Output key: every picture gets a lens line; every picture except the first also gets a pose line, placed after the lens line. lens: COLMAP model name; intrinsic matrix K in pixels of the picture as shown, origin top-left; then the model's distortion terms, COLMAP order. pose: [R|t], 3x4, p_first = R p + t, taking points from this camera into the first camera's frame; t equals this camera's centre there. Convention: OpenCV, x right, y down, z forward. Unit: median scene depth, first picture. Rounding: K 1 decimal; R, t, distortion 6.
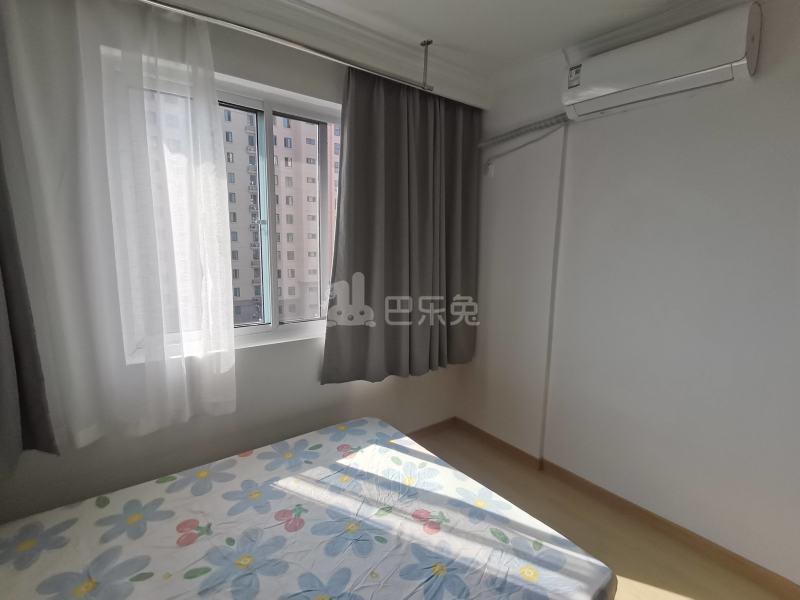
lens RADIAL K [[394.6, 0, 394.8], [0, 394.6, 298.0], [0, 0, 1]] dist [0.038545, -0.023146]
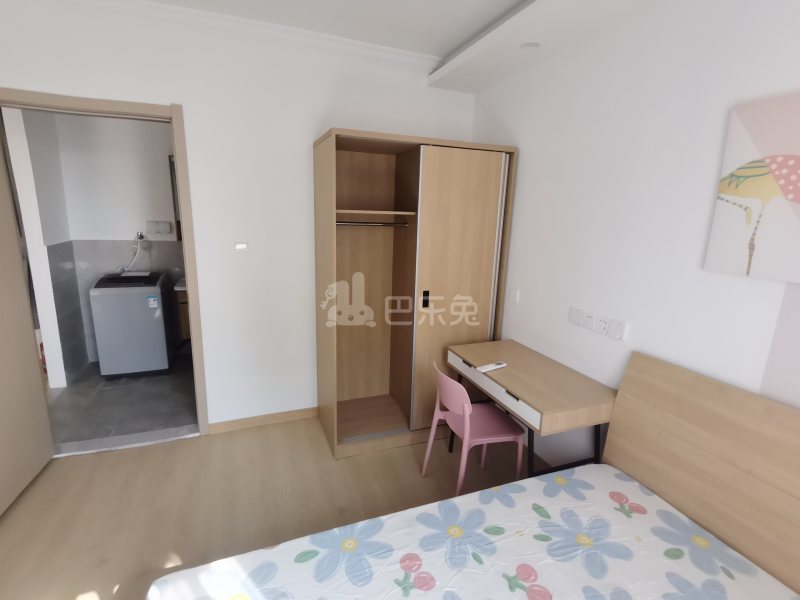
lens RADIAL K [[394.6, 0, 399.7], [0, 394.6, 301.3], [0, 0, 1]] dist [0.038545, -0.023146]
pose [[-0.961607, -0.111811, 0.250621, -0.127112], [-0.017394, 0.936233, 0.350949, -0.205147], [-0.273879, 0.333116, -0.902233, 1.216370]]
